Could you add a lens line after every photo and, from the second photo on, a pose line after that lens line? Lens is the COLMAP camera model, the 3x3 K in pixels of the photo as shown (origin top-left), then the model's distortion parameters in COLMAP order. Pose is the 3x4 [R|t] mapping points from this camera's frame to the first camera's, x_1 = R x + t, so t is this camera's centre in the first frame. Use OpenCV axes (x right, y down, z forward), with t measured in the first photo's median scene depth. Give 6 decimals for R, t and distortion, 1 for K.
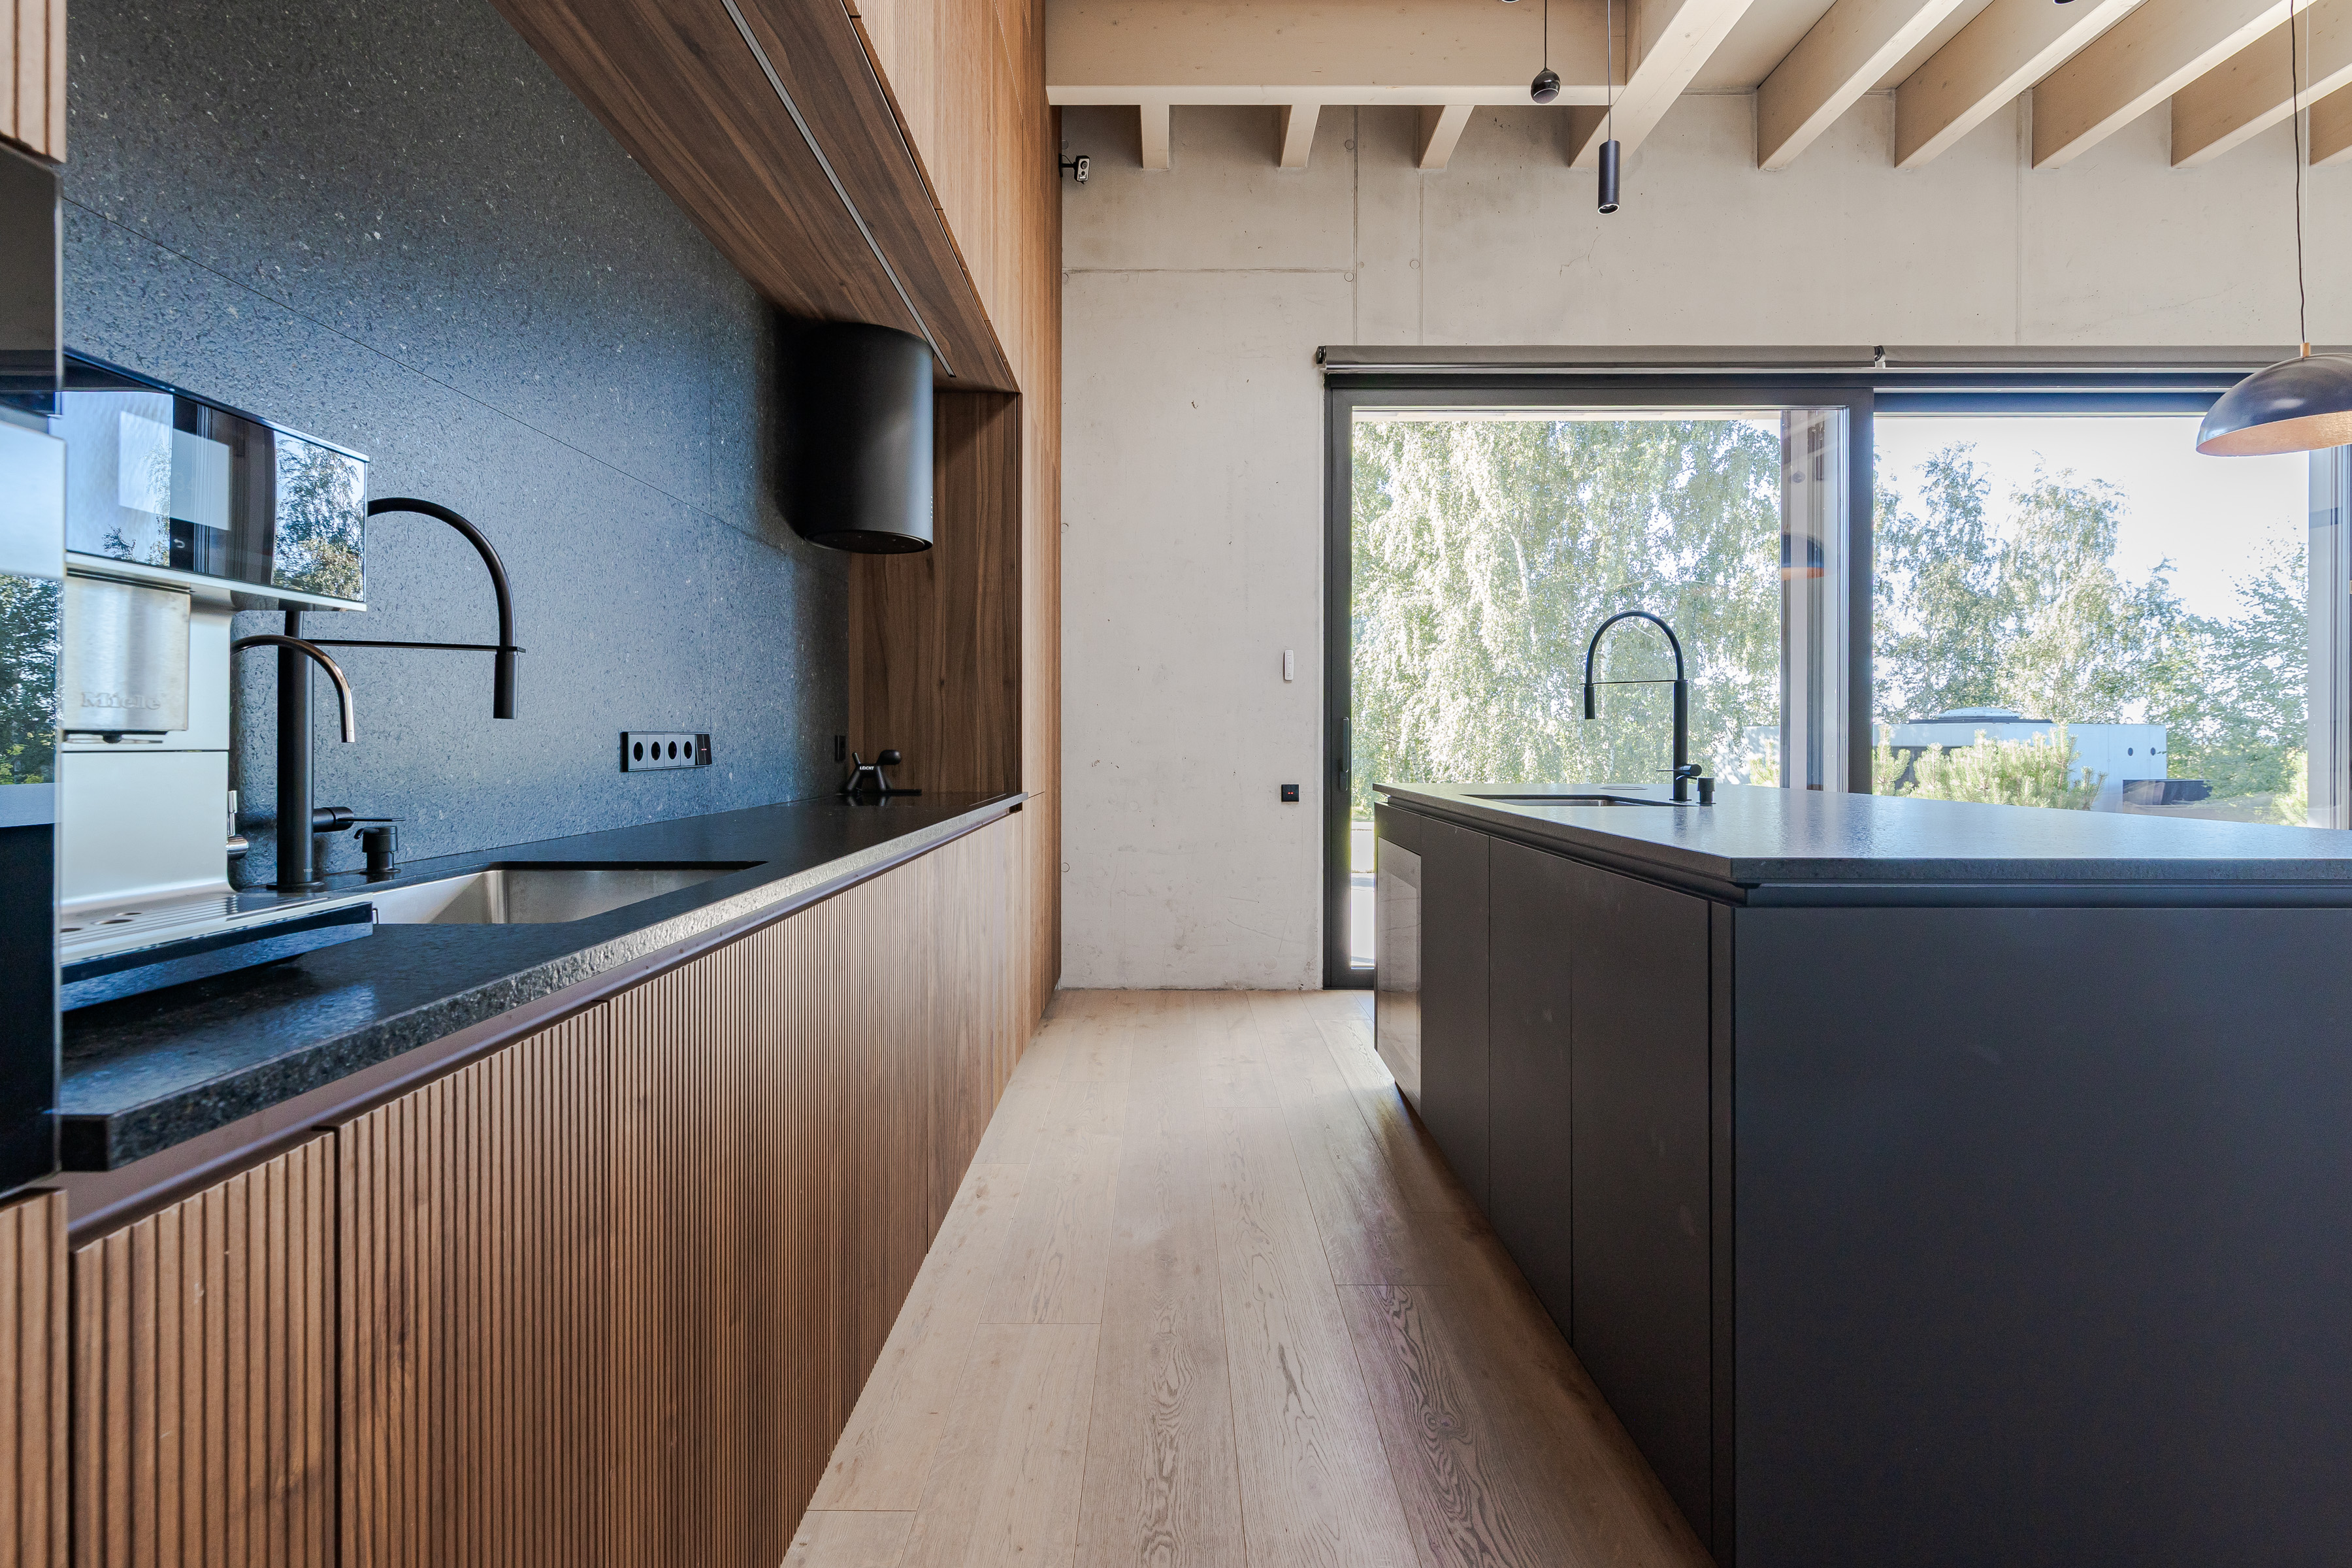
lens RADIAL K [[1022.8, 0, 1162.0], [0, 1022.8, 739.5], [0, 0, 1]] dist [0.007243, 0.000106]
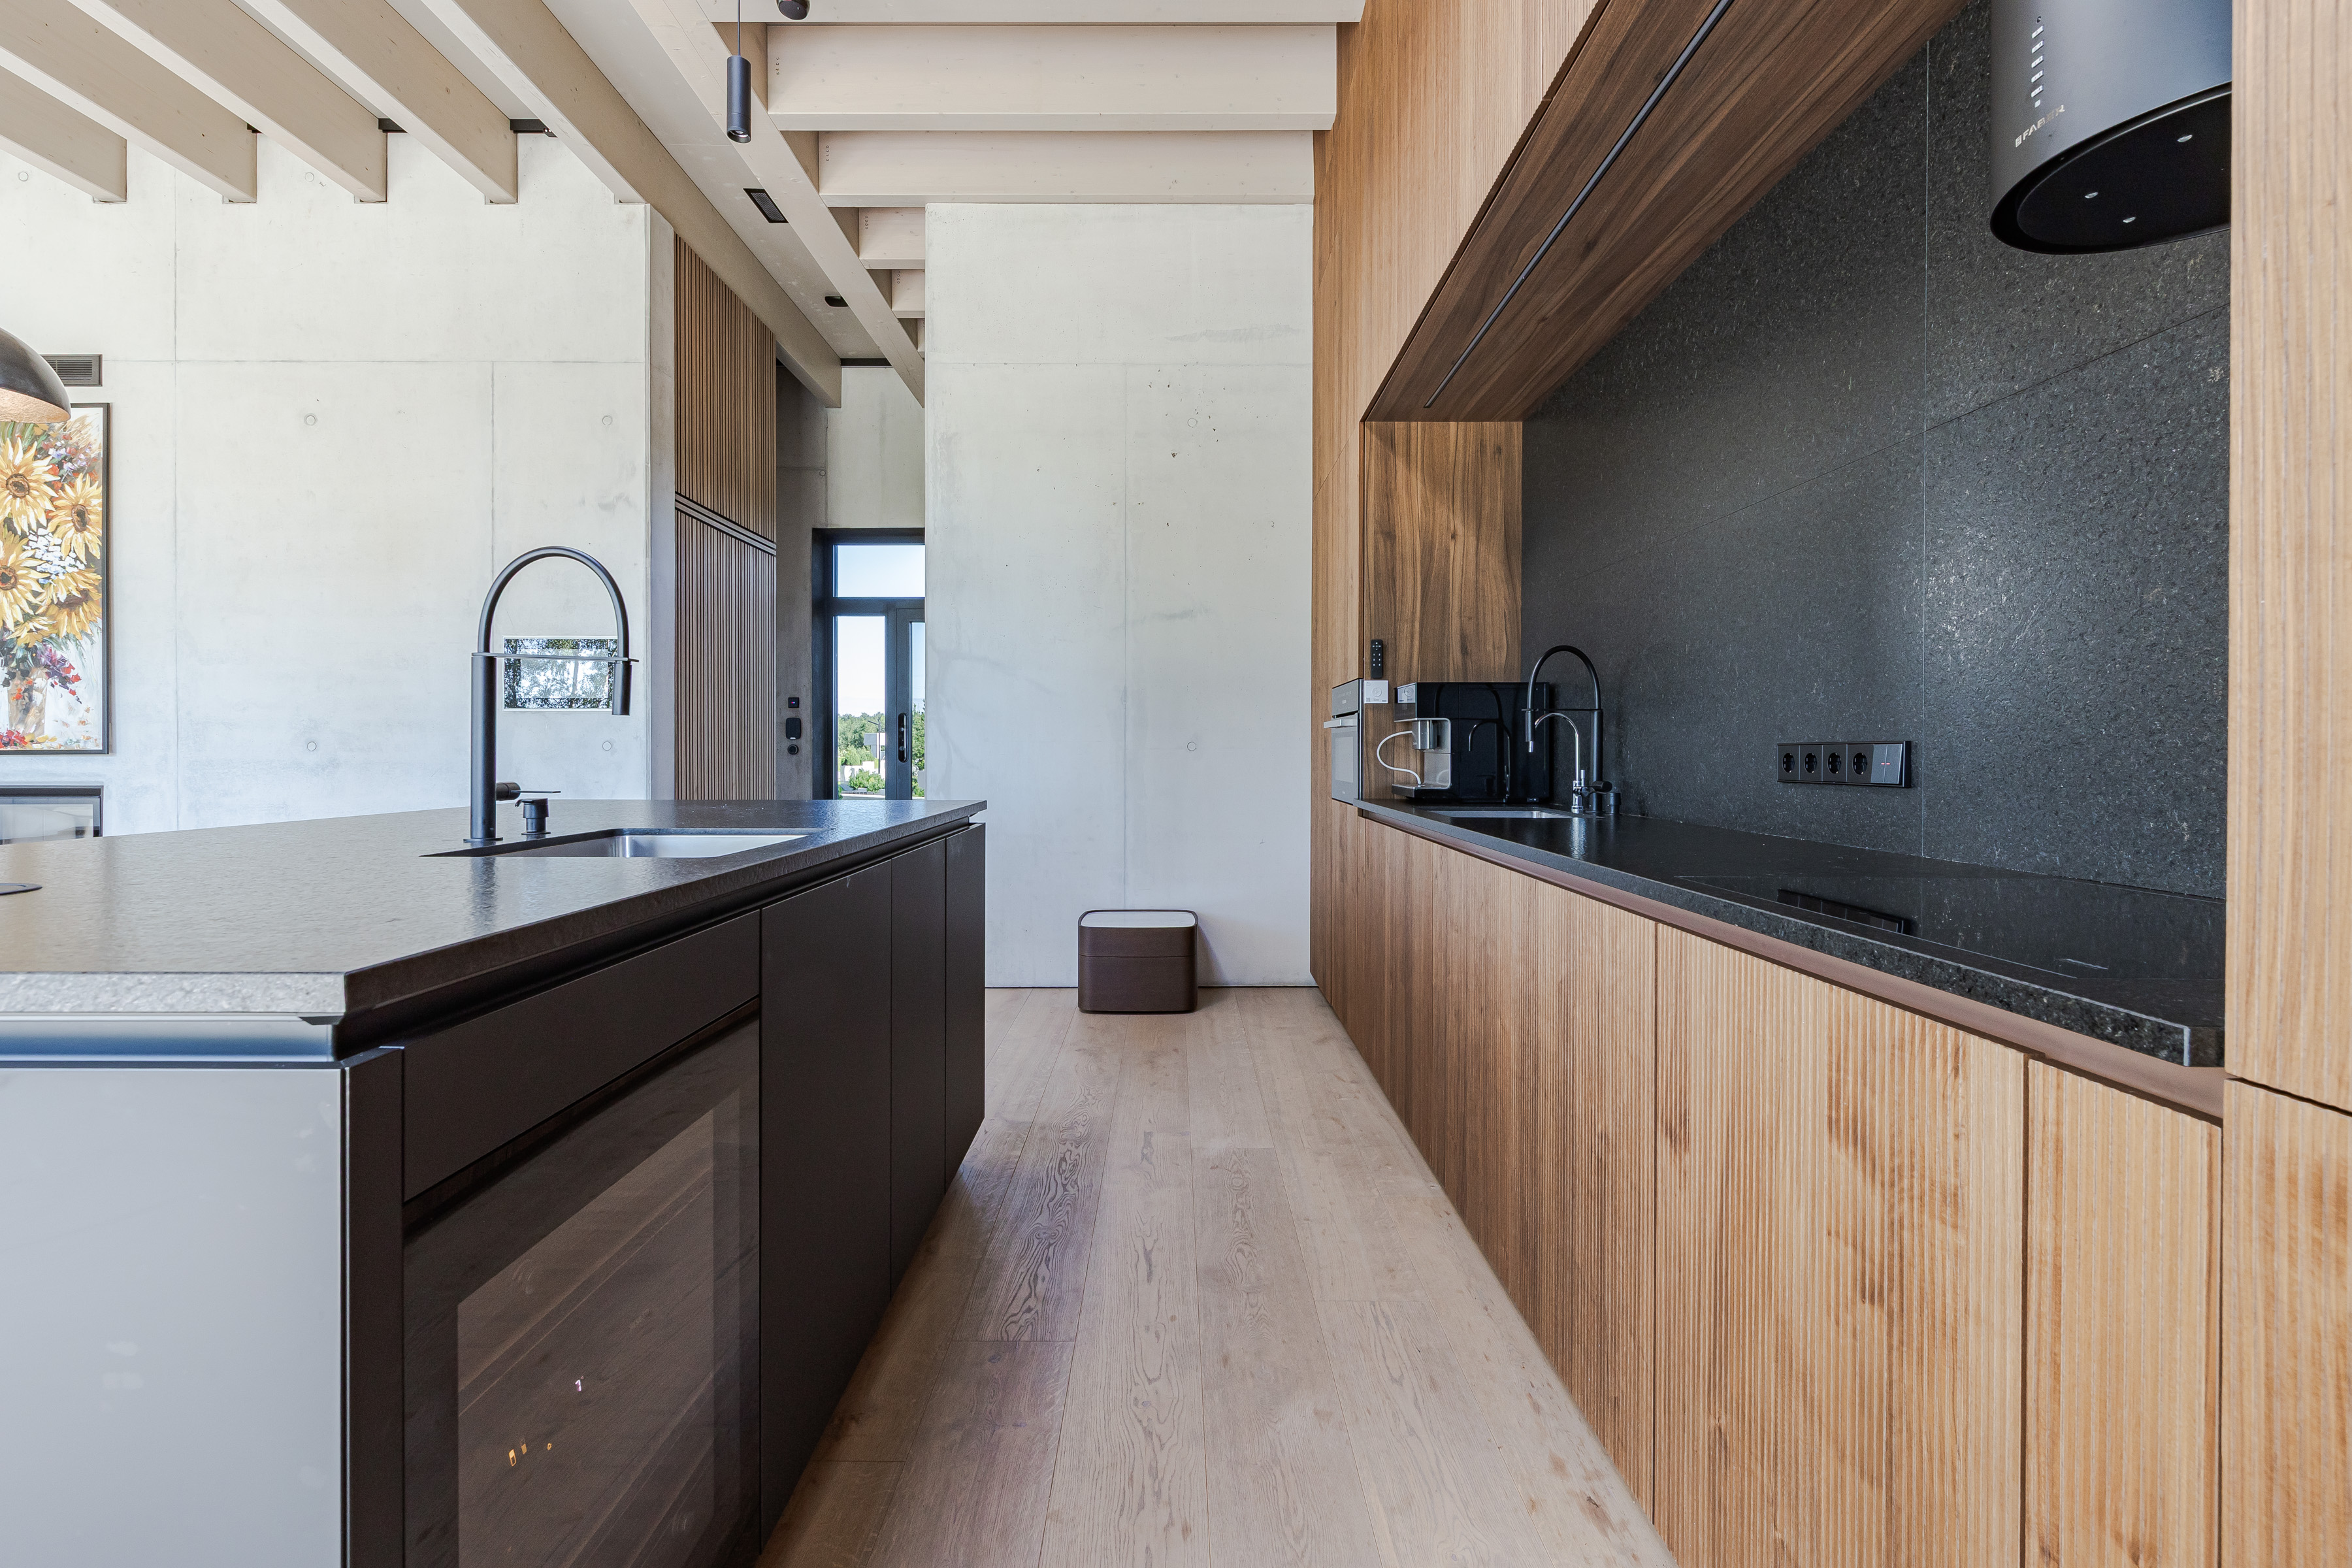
lens RADIAL K [[1022.5, 0, 1183.5], [0, 1022.5, 755.8], [0, 0, 1]] dist [0.000586, -0.000176]
pose [[-0.999838, -0.003661, -0.017623, 0.025687], [-0.003761, 0.999977, 0.005621, 0.000427], [0.017602, 0.005686, -0.999829, 0.546480]]
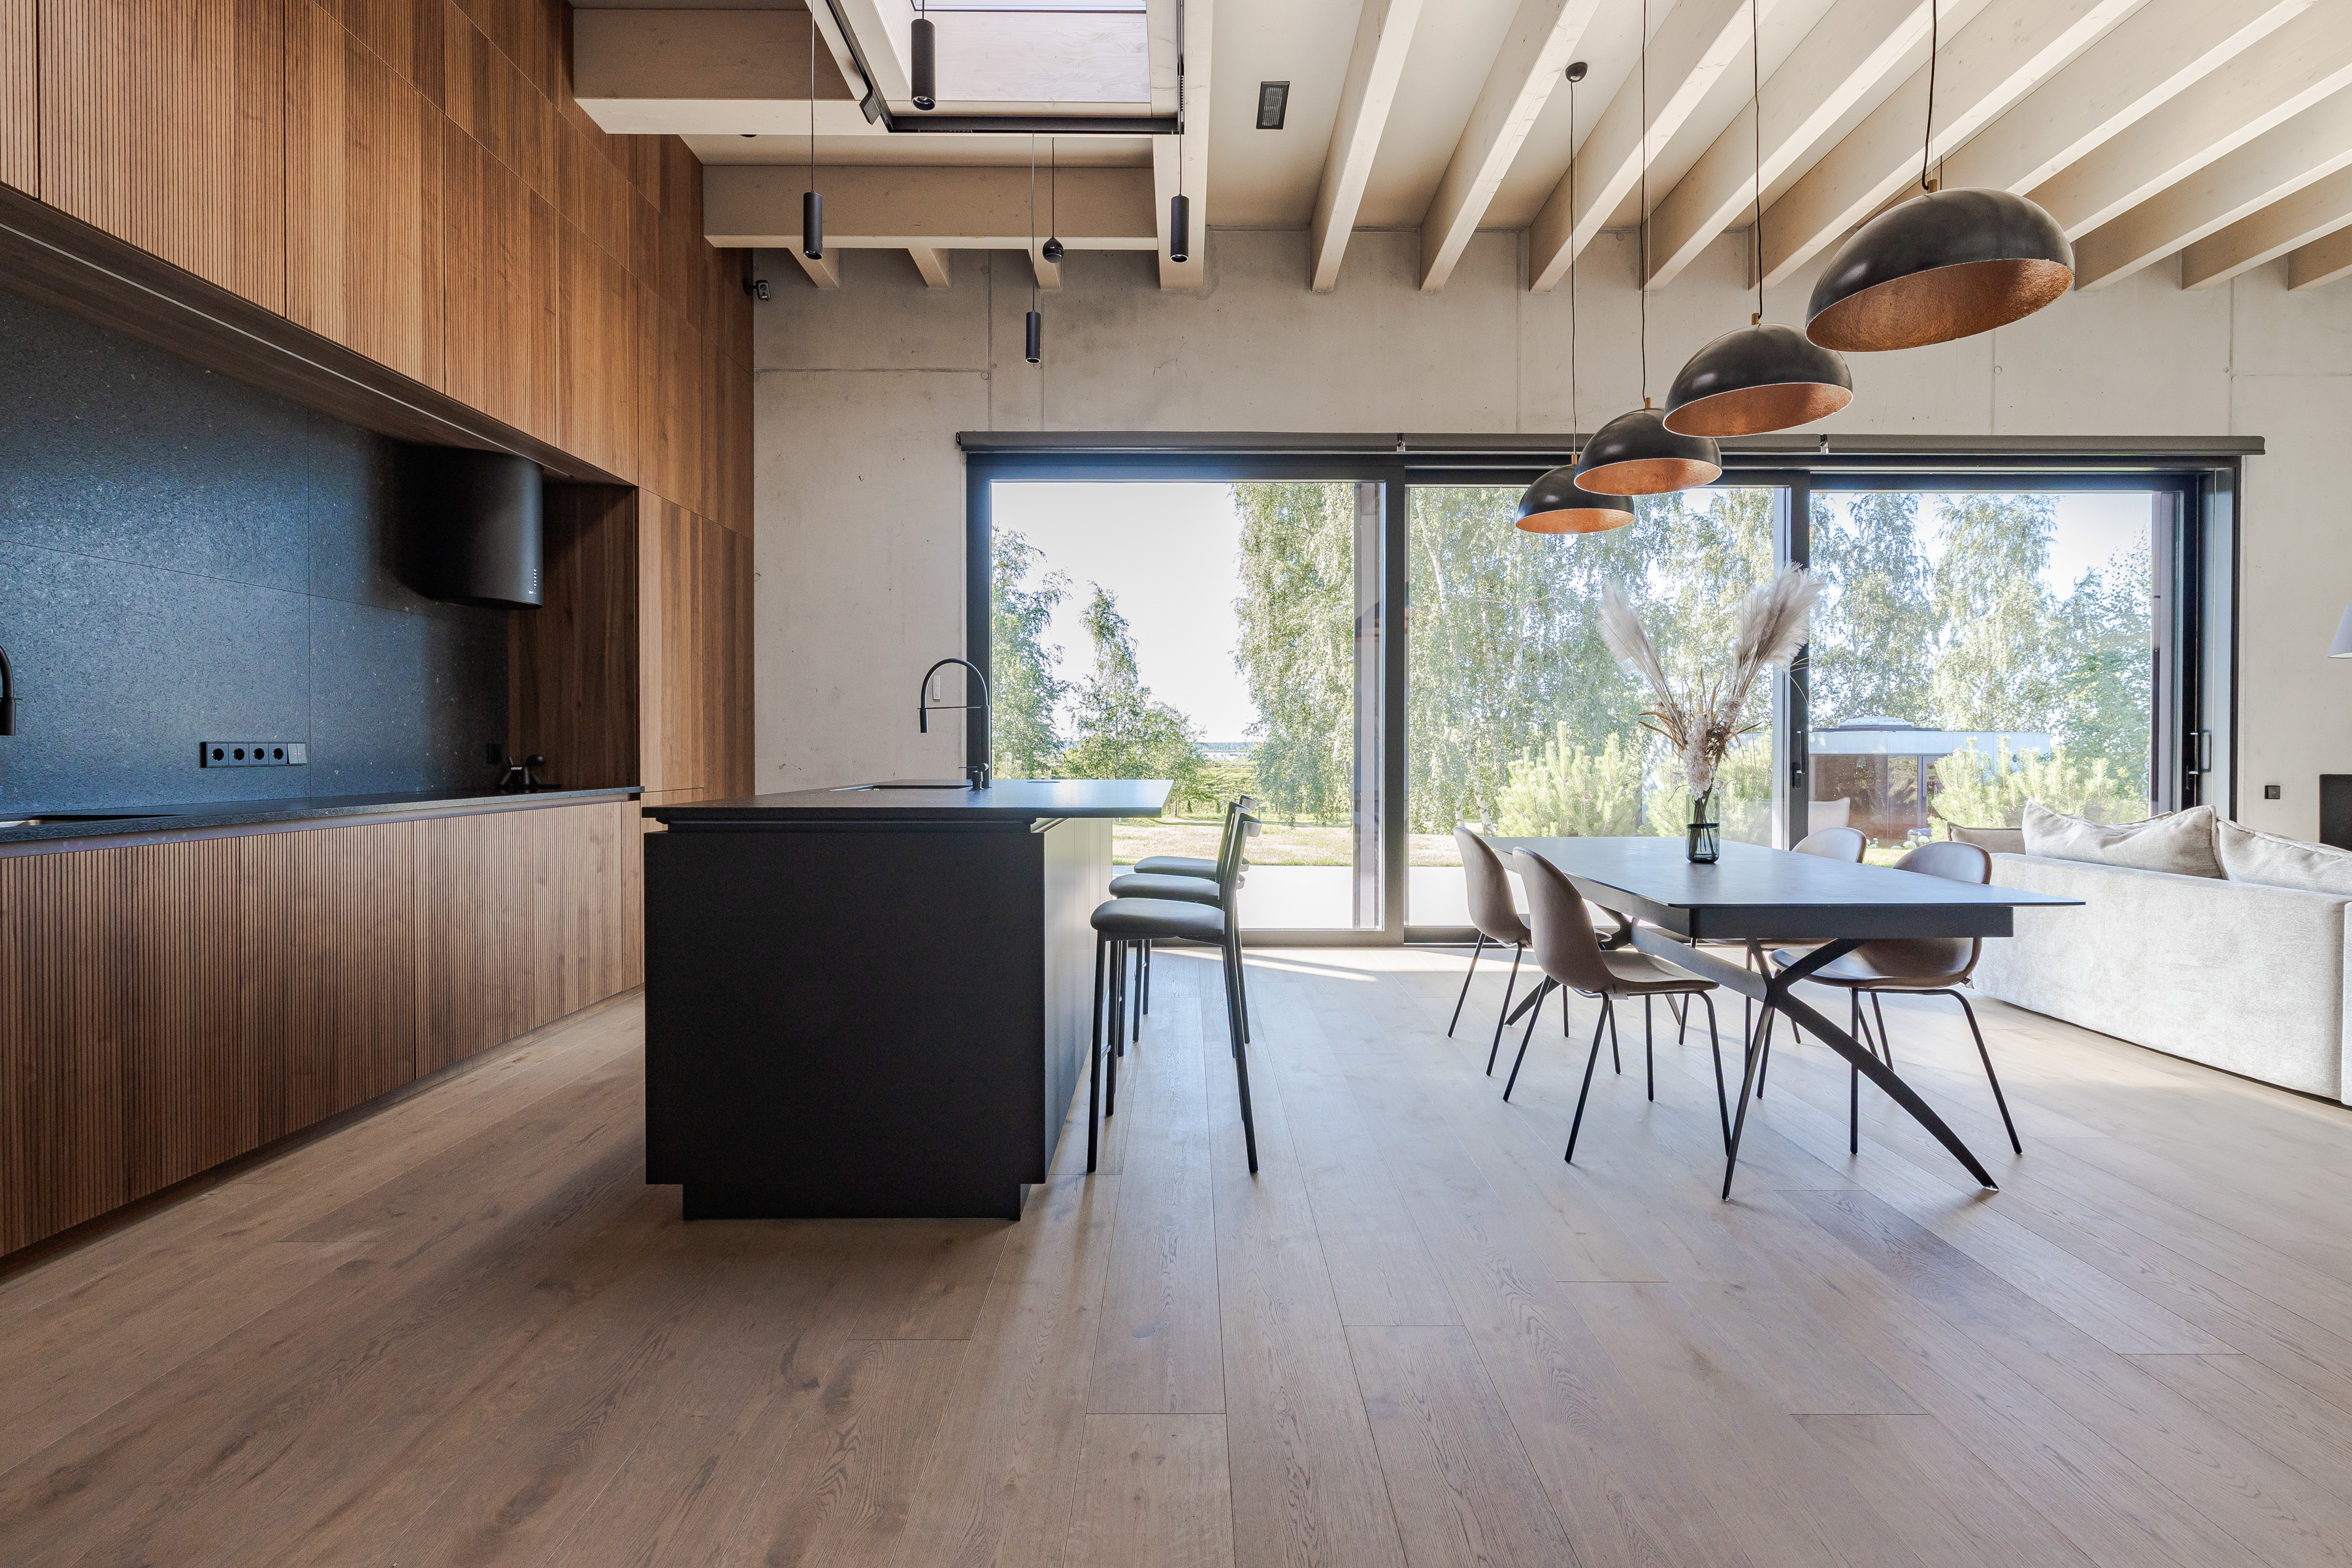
lens RADIAL K [[1022.5, 0, 1183.5], [0, 1022.5, 755.8], [0, 0, 1]] dist [0.000586, -0.000176]
pose [[0.999977, -0.001360, 0.006712, 0.259514], [0.001311, 0.999972, 0.007337, 0.001030], [-0.006722, -0.007328, 0.999951, -0.154877]]
